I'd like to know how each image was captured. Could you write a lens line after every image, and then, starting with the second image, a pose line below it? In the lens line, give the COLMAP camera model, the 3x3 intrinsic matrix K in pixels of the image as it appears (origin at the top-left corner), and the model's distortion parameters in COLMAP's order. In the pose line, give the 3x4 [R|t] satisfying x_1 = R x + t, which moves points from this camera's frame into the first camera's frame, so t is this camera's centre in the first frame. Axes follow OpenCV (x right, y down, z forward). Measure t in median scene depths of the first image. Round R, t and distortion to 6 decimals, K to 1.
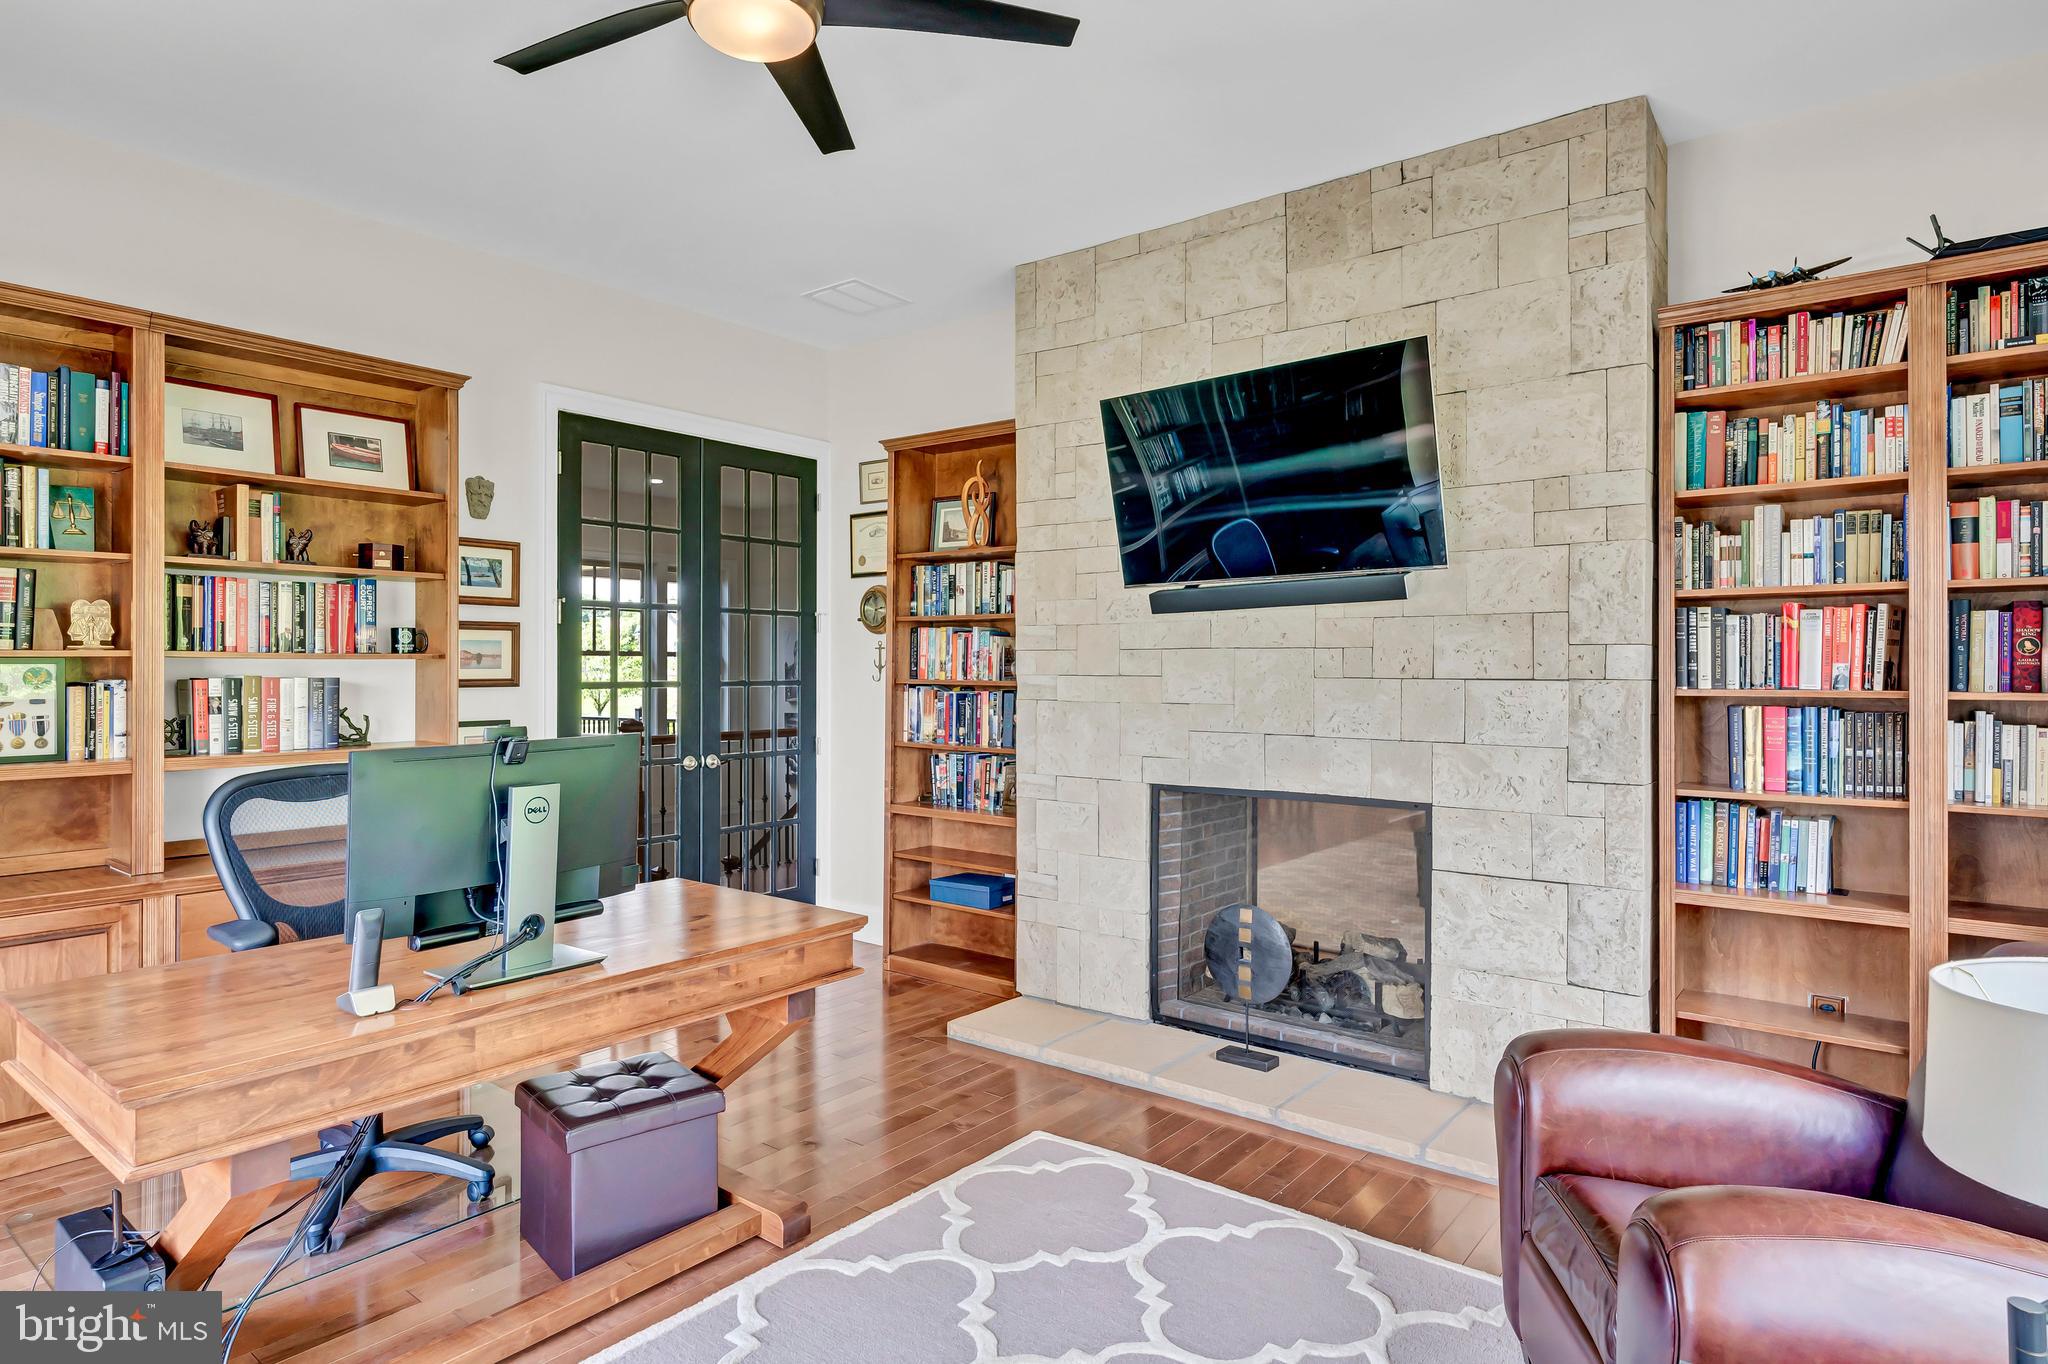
lens RADIAL K [[1140.5, 0, 1024.0], [0, 1140.5, 663.2], [0, 0, 1]] dist [0.001239, 0.000326]
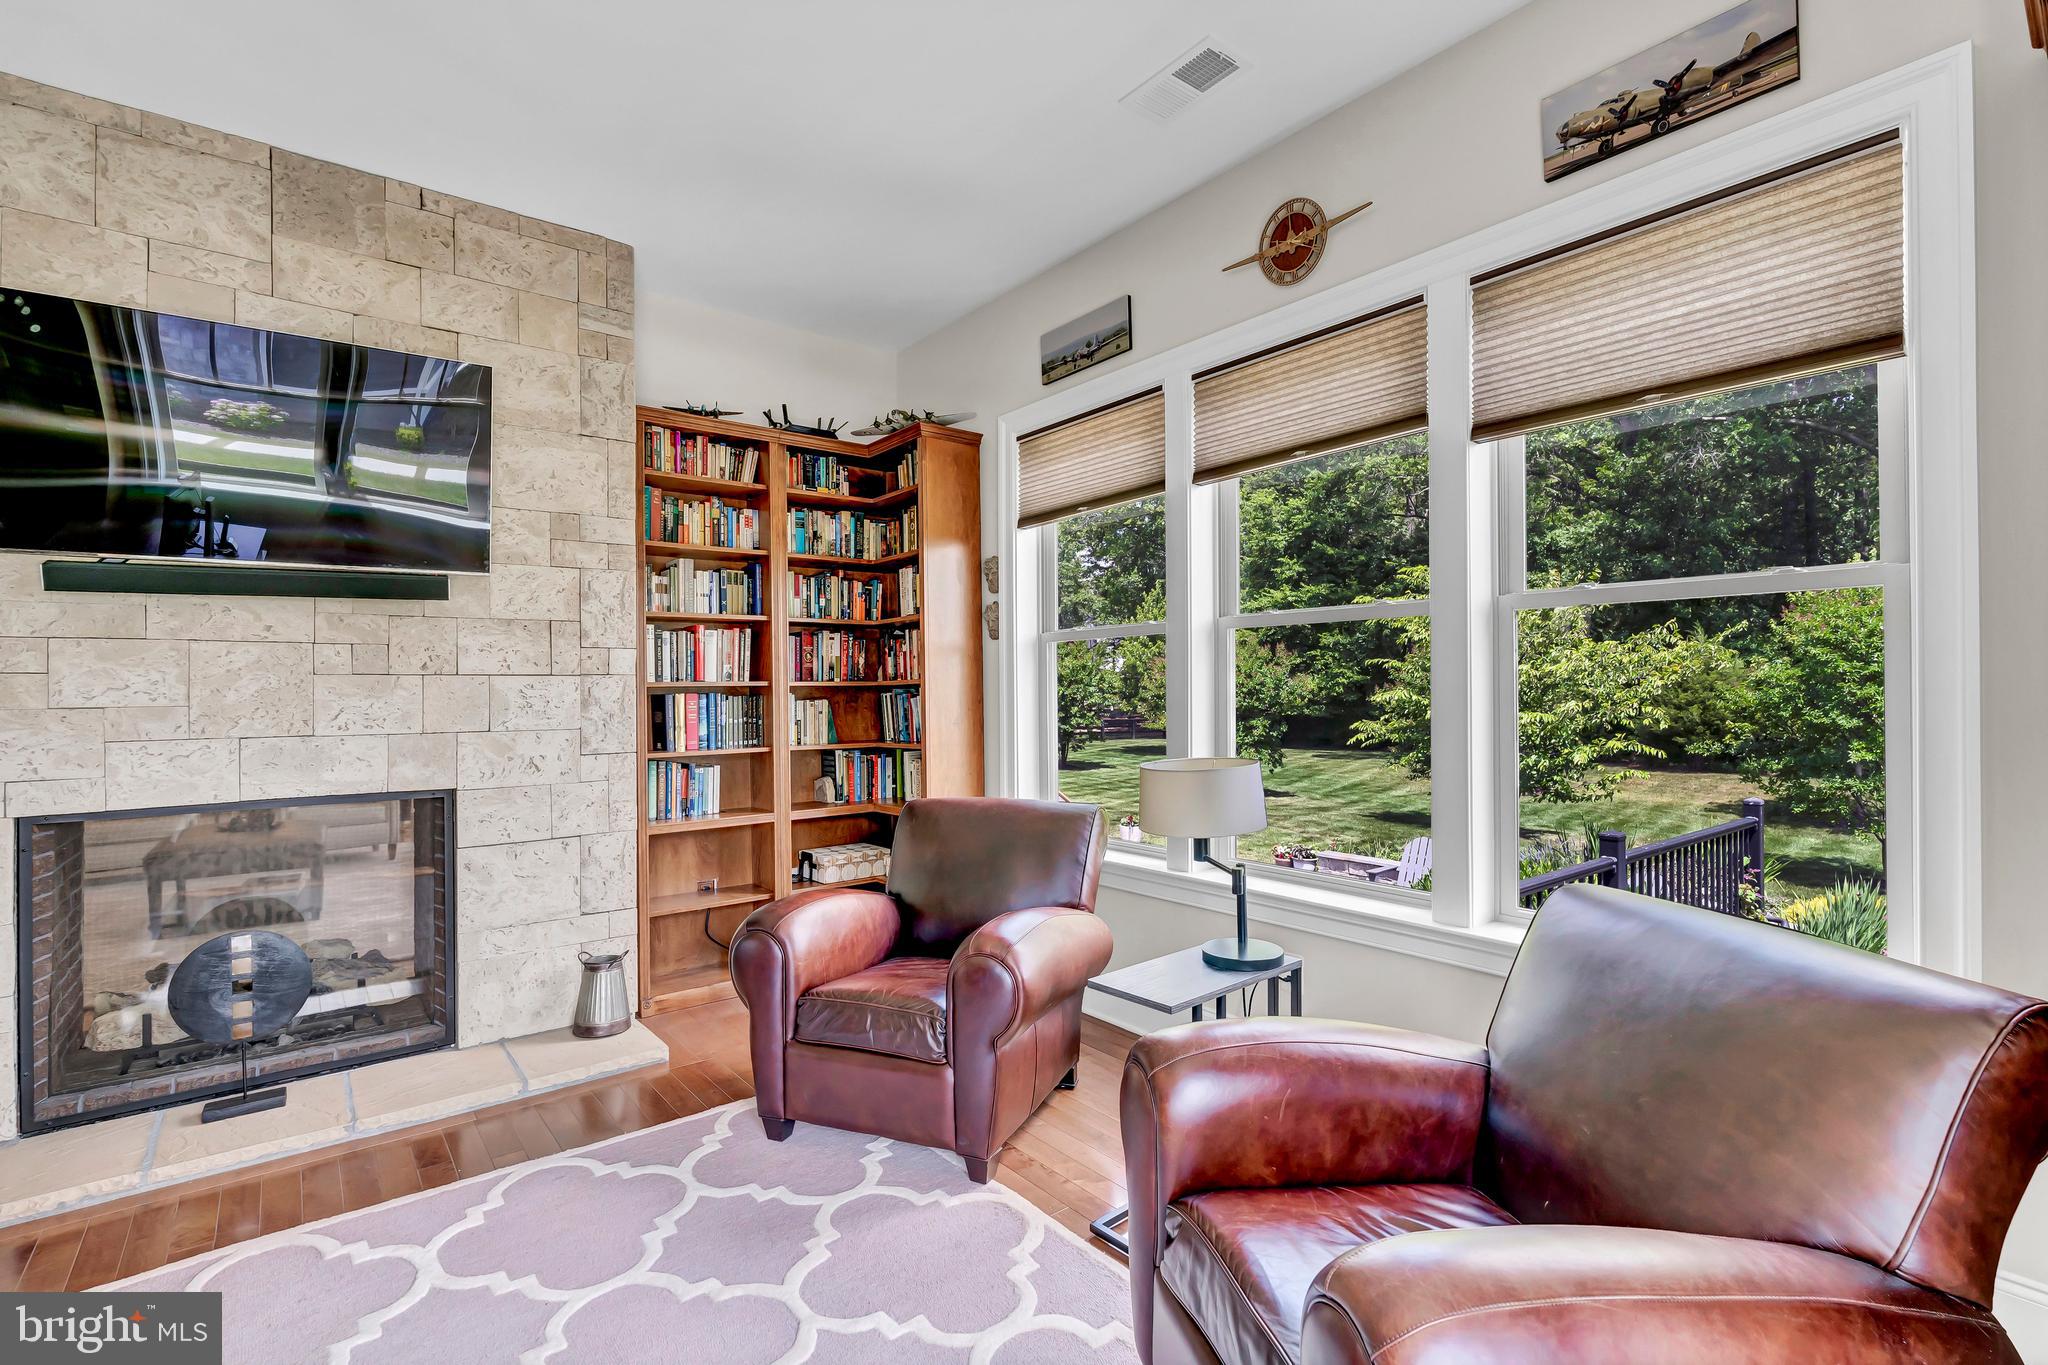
lens RADIAL K [[937.0, 0, 1034.1], [0, 937.0, 685.0], [0, 0, 1]] dist [-0.000529, -0.000398]
pose [[0.220889, -0.000194, 0.975299, -0.429676], [0.006833, 0.999976, -0.001349, 0.030652], [-0.975275, 0.006962, 0.220885, 0.278022]]
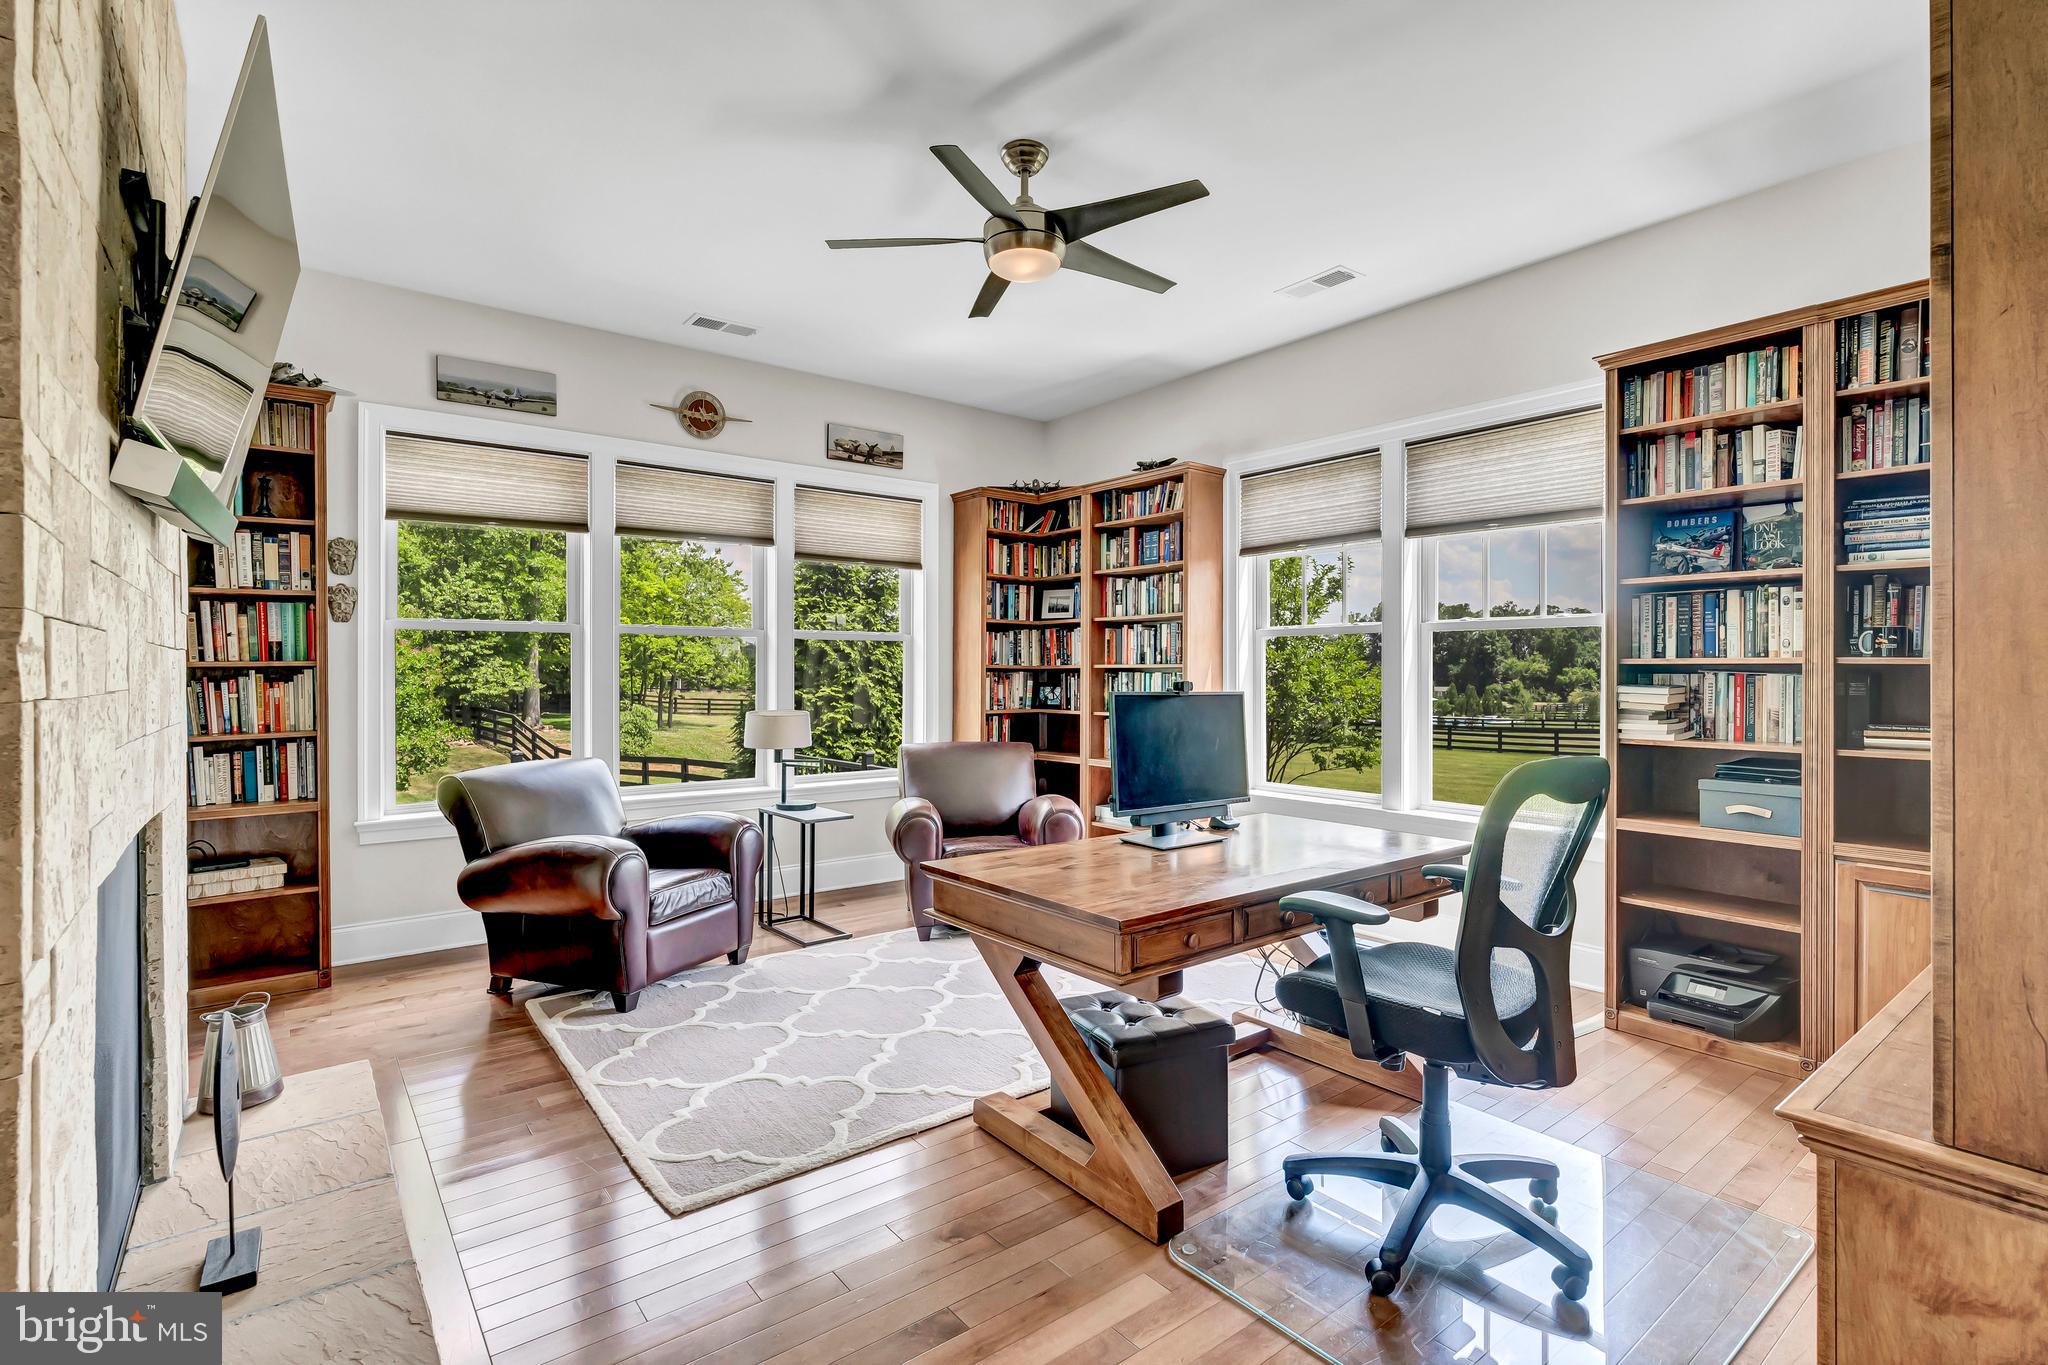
lens RADIAL K [[937.0, 0, 1027.4], [0, 937.0, 681.3], [0, 0, 1]] dist [-0.000529, -0.000398]
pose [[-0.971914, -0.002830, 0.235321, -0.384925], [-0.001623, 0.999985, 0.005325, 0.036278], [-0.235332, 0.004793, -0.971903, 1.588215]]
